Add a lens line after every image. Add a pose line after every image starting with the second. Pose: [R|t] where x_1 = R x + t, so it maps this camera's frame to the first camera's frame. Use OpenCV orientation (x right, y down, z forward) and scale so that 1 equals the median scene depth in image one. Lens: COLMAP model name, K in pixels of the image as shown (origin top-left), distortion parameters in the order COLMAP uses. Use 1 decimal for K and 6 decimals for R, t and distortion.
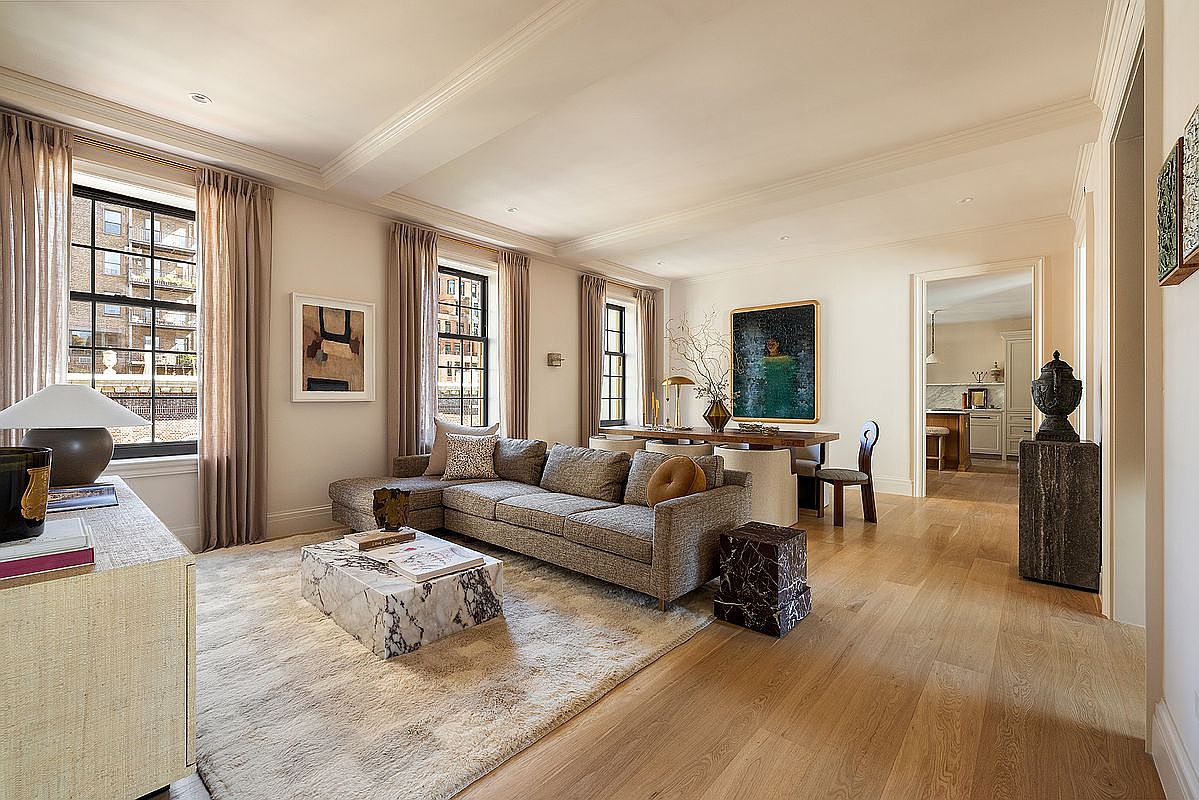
lens RADIAL K [[482.3, 0, 611.5], [0, 482.3, 392.0], [0, 0, 1]] dist [0.009692, -0.000150]
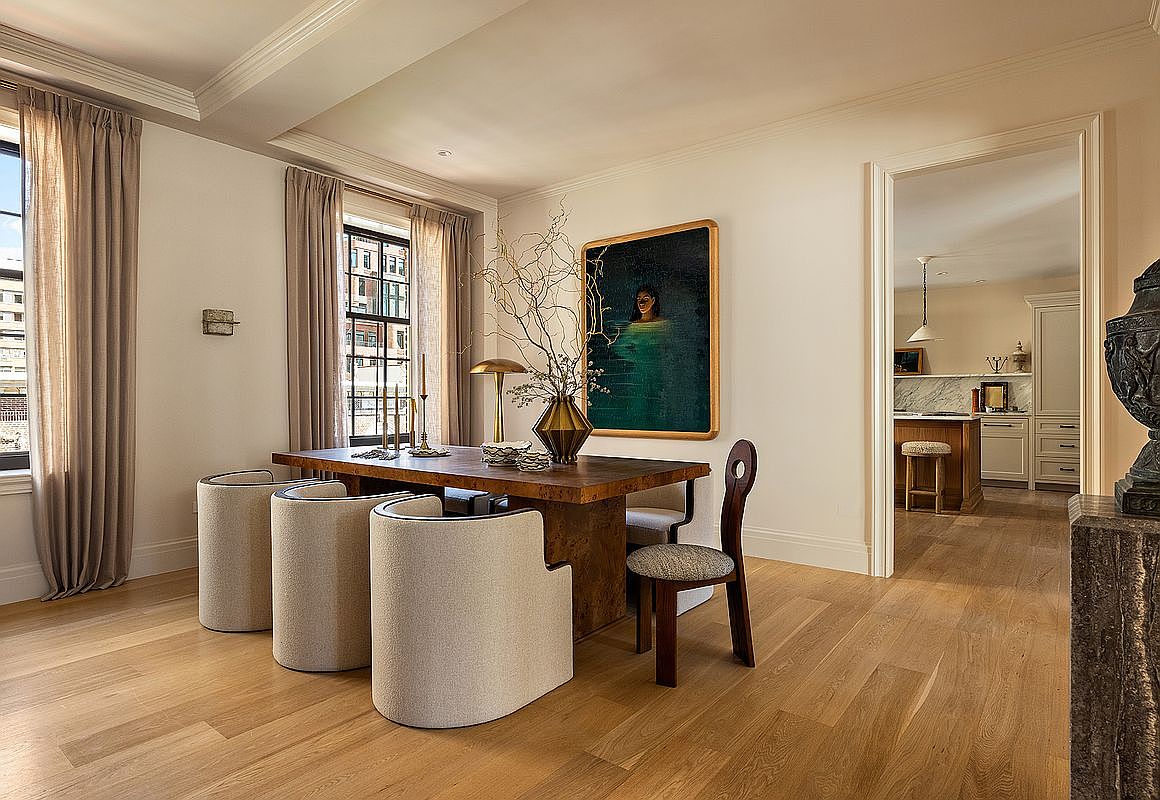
lens RADIAL K [[588.9, 0, 615.9], [0, 588.9, 391.9], [0, 0, 1]] dist [0.003779, -0.000133]
pose [[0.997916, -0.001961, 0.064489, 0.219617], [0.002179, 0.999992, -0.003306, 0.009772], [-0.064482, 0.003440, 0.997913, 0.267826]]
